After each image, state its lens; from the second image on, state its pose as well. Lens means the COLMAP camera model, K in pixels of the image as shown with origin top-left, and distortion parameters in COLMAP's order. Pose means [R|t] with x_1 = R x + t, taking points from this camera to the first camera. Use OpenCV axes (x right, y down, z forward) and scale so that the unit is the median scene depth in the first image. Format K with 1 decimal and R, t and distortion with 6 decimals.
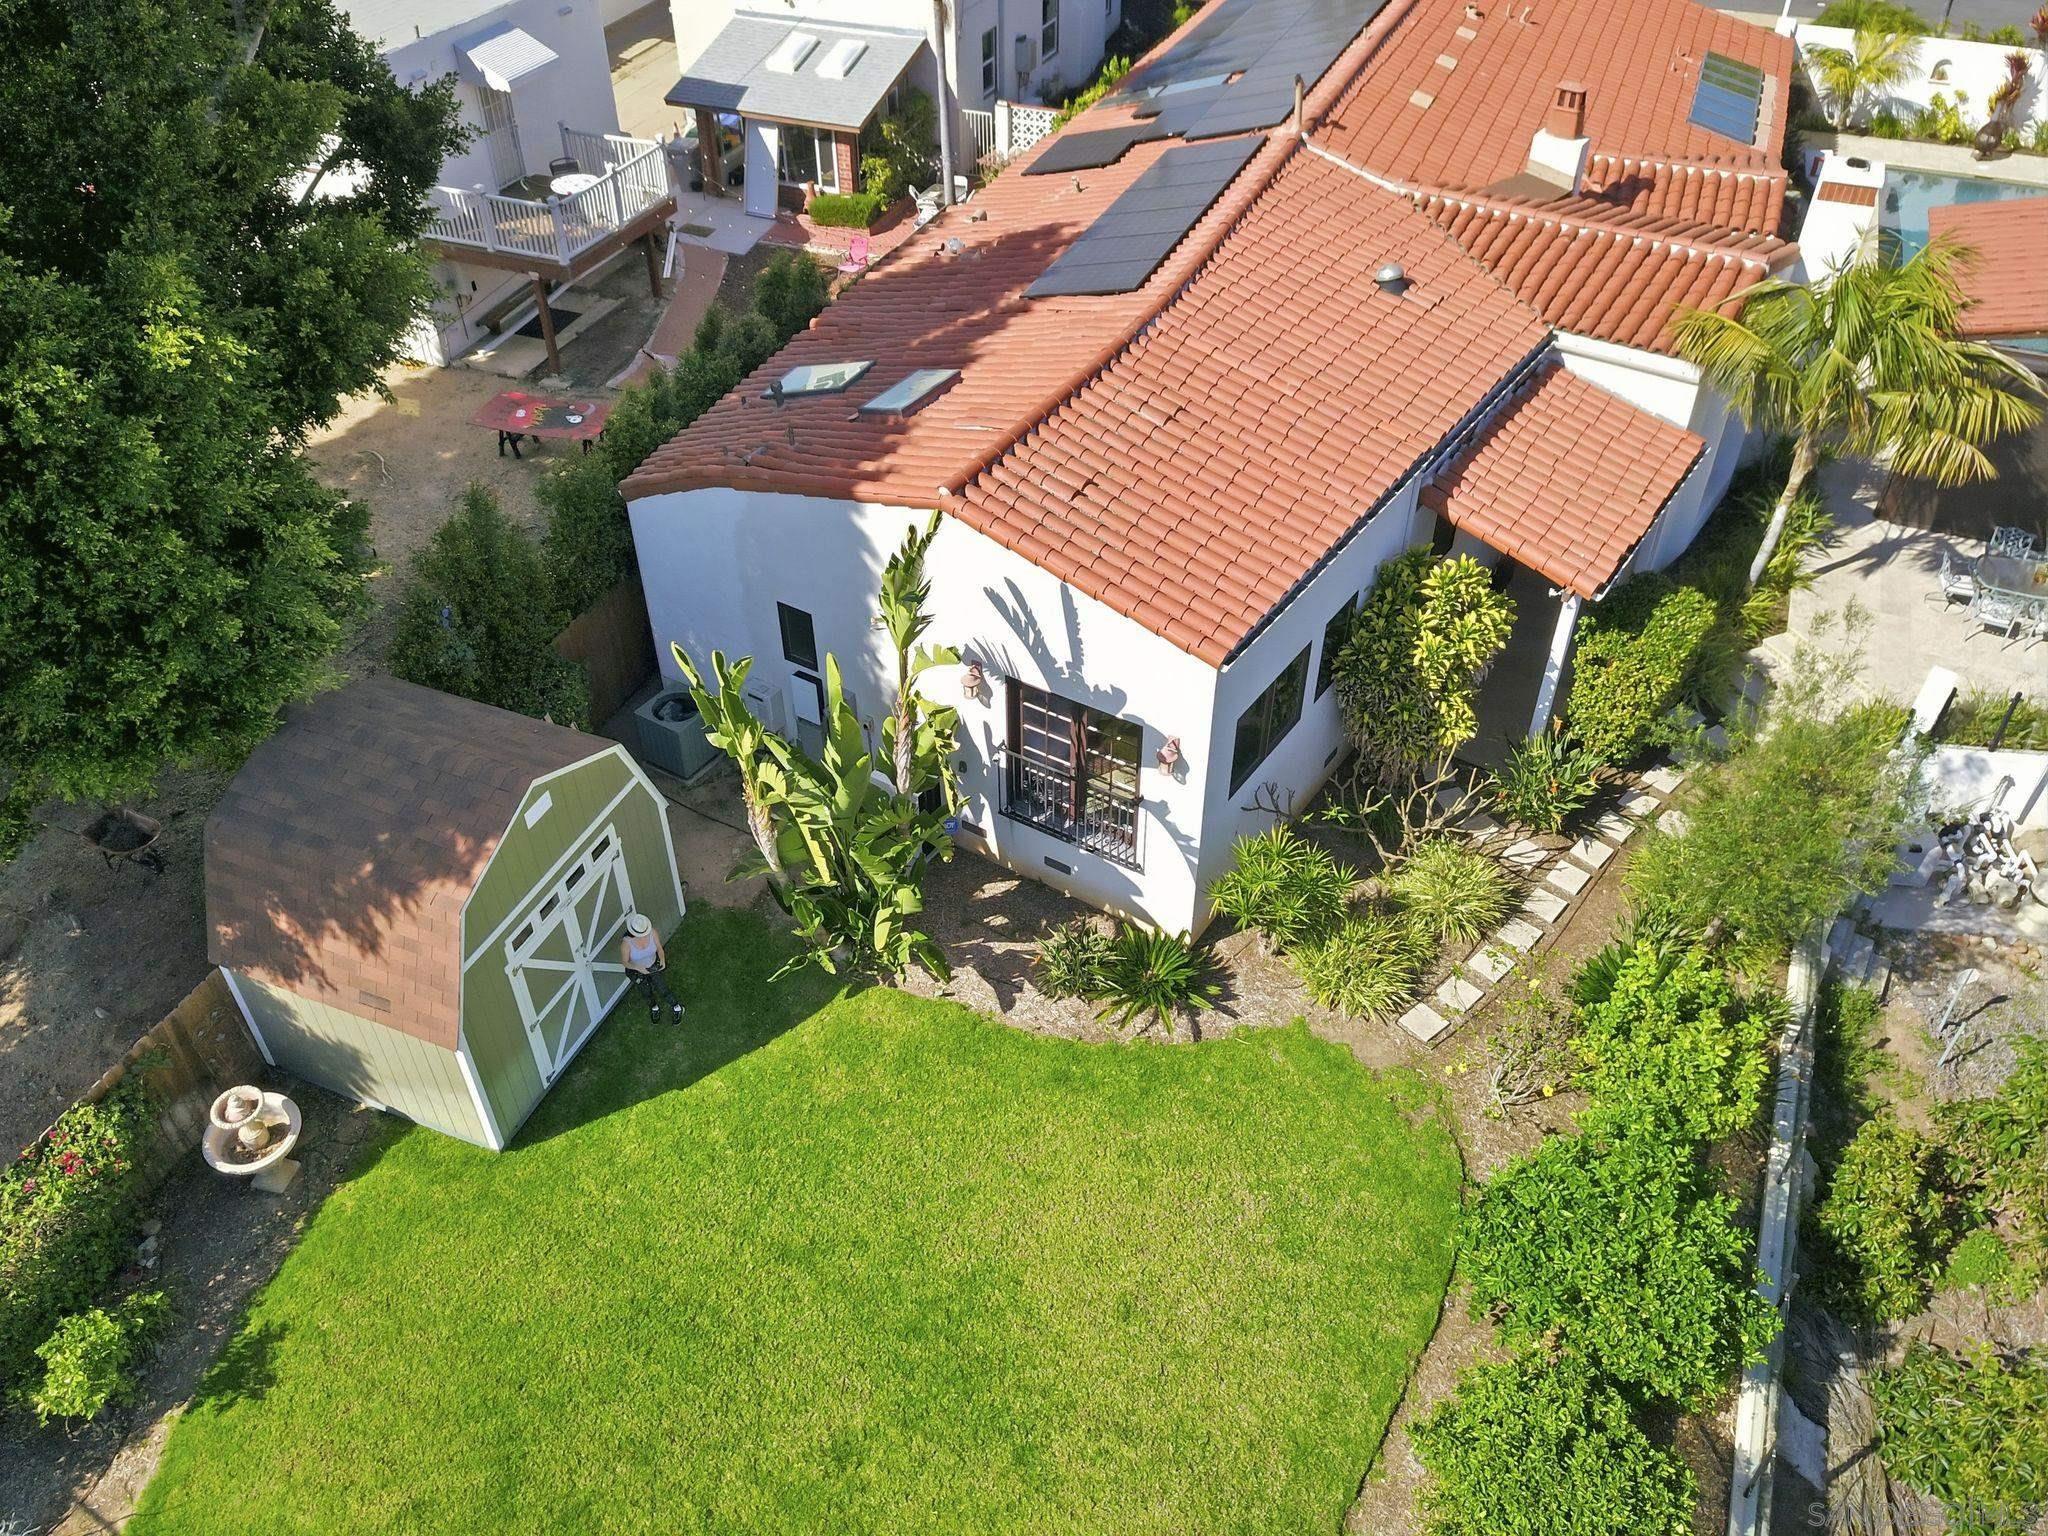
lens RADIAL K [[1573.7, 0, 1024.0], [0, 1573.7, 768.0], [0, 0, 1]] dist [0.000325, 0.004019]
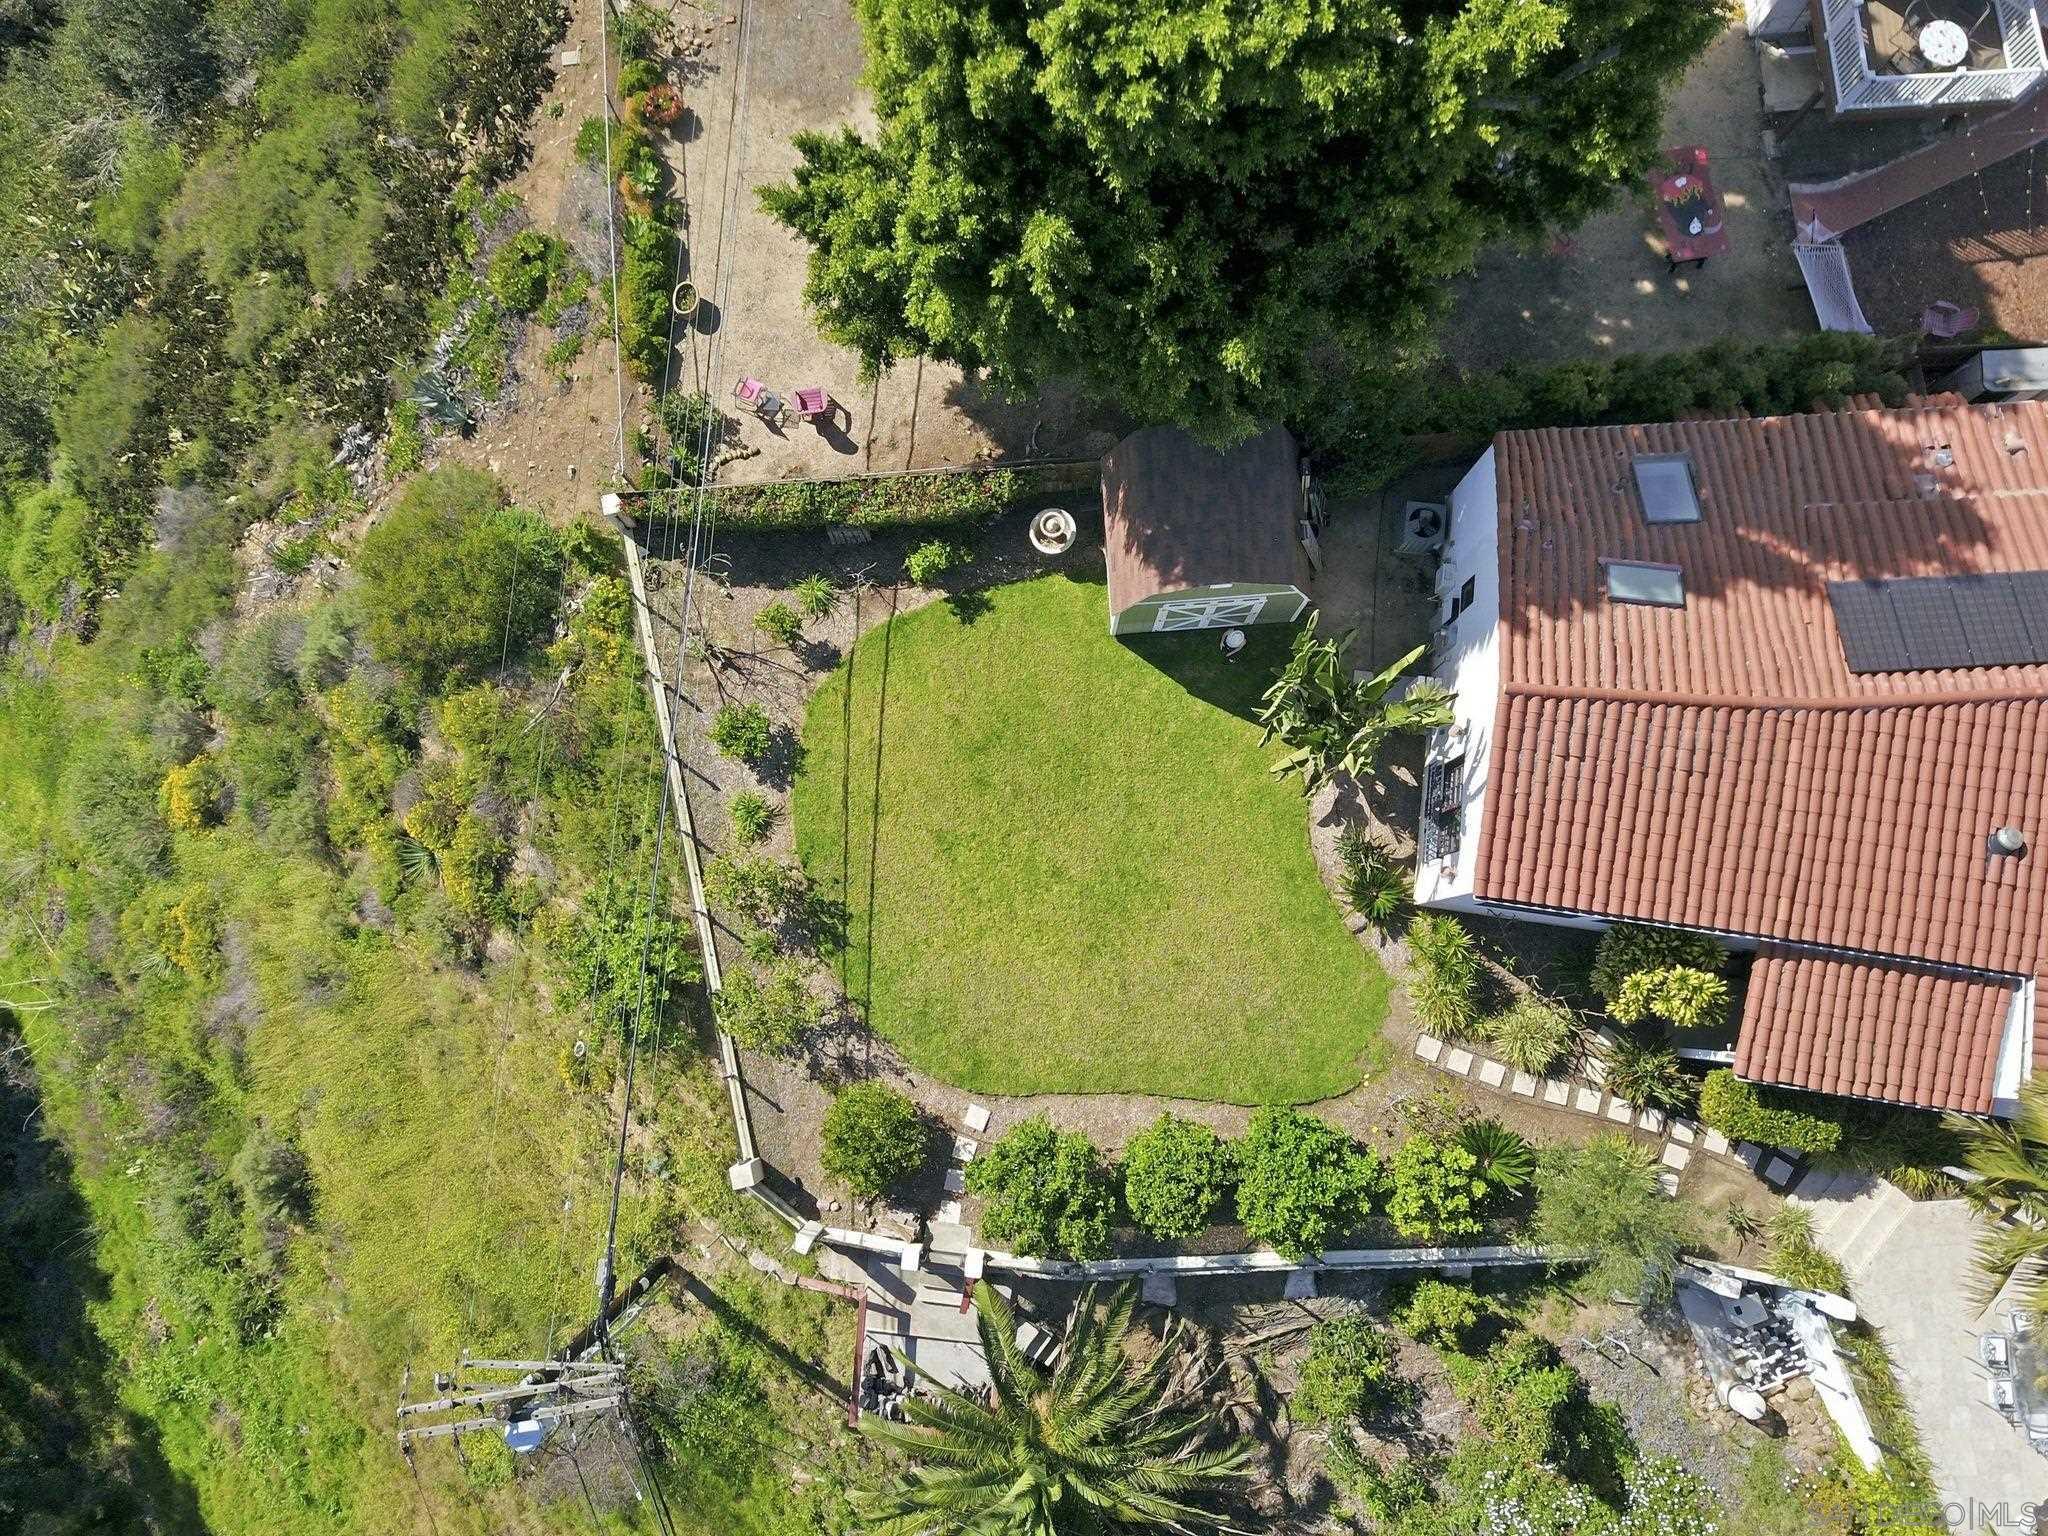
lens RADIAL K [[1510.1, 0, 1024.0], [0, 1510.1, 768.0], [0, 0, 1]] dist [0.081434, -0.174688]
pose [[0.438875, 0.889135, -0.129726, 0.006080], [-0.588902, 0.393665, 0.705848, -0.820331], [0.678663, -0.233383, 0.696383, -0.354628]]
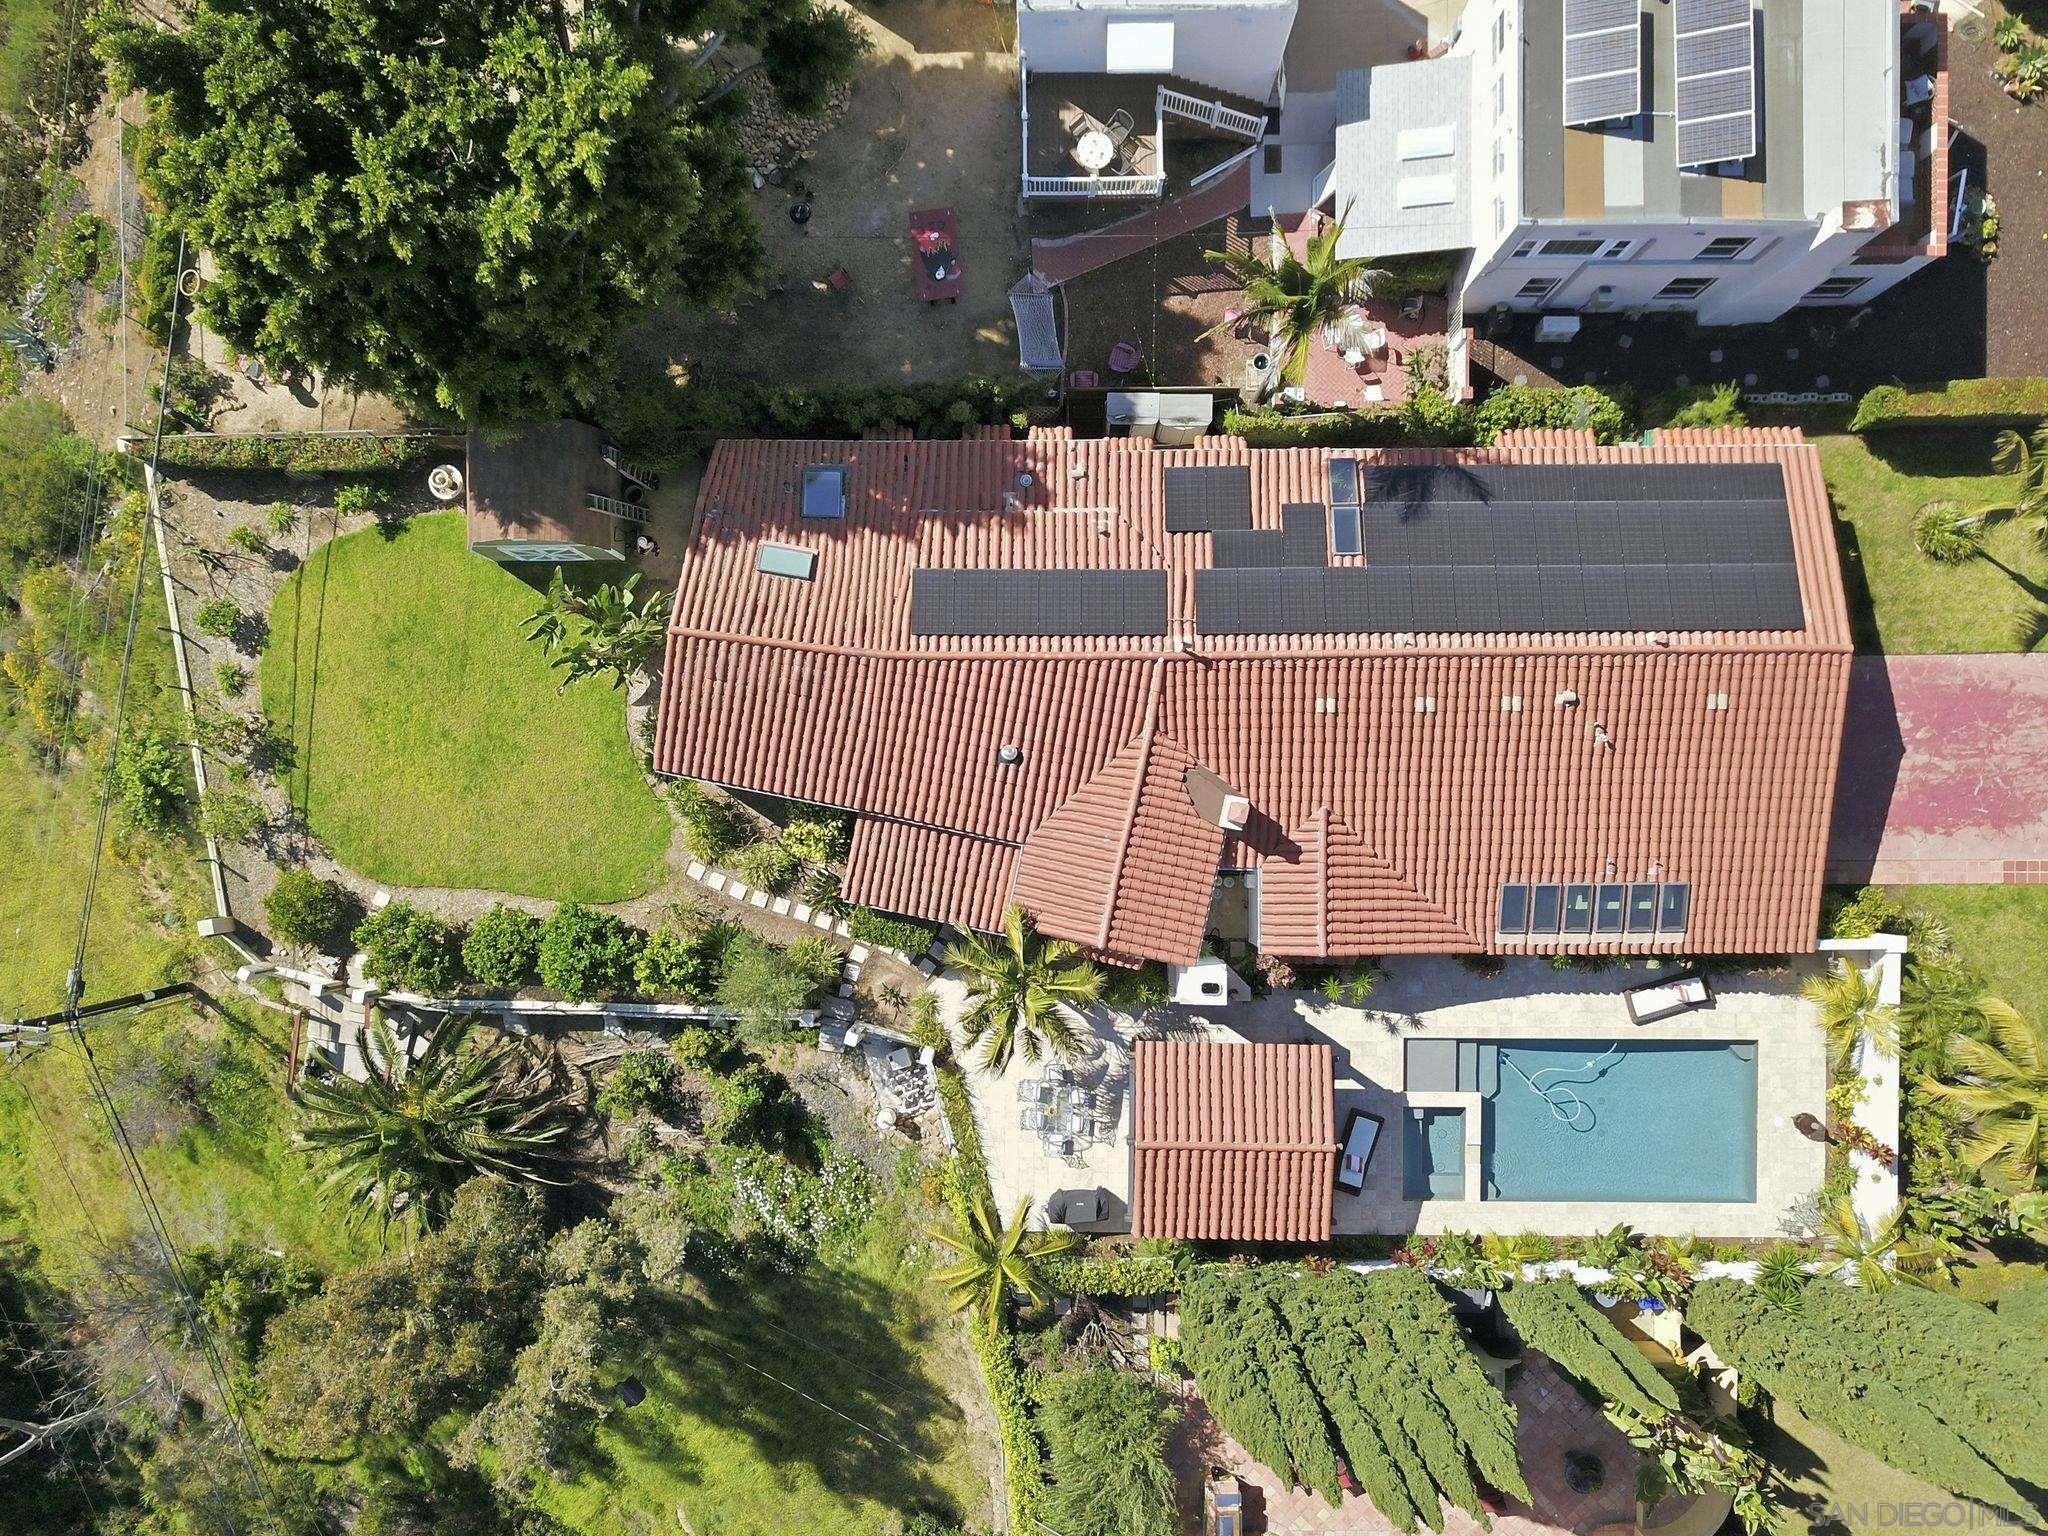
lens RADIAL K [[1553.5, 0, 1015.8], [0, 1553.5, 848.3], [0, 0, 1]] dist [0.007785, 0.004718]
pose [[0.382589, 0.923835, 0.012430, 0.363313], [-0.595614, 0.236333, 0.767717, -1.896244], [0.706307, -0.301124, 0.640668, -0.175792]]
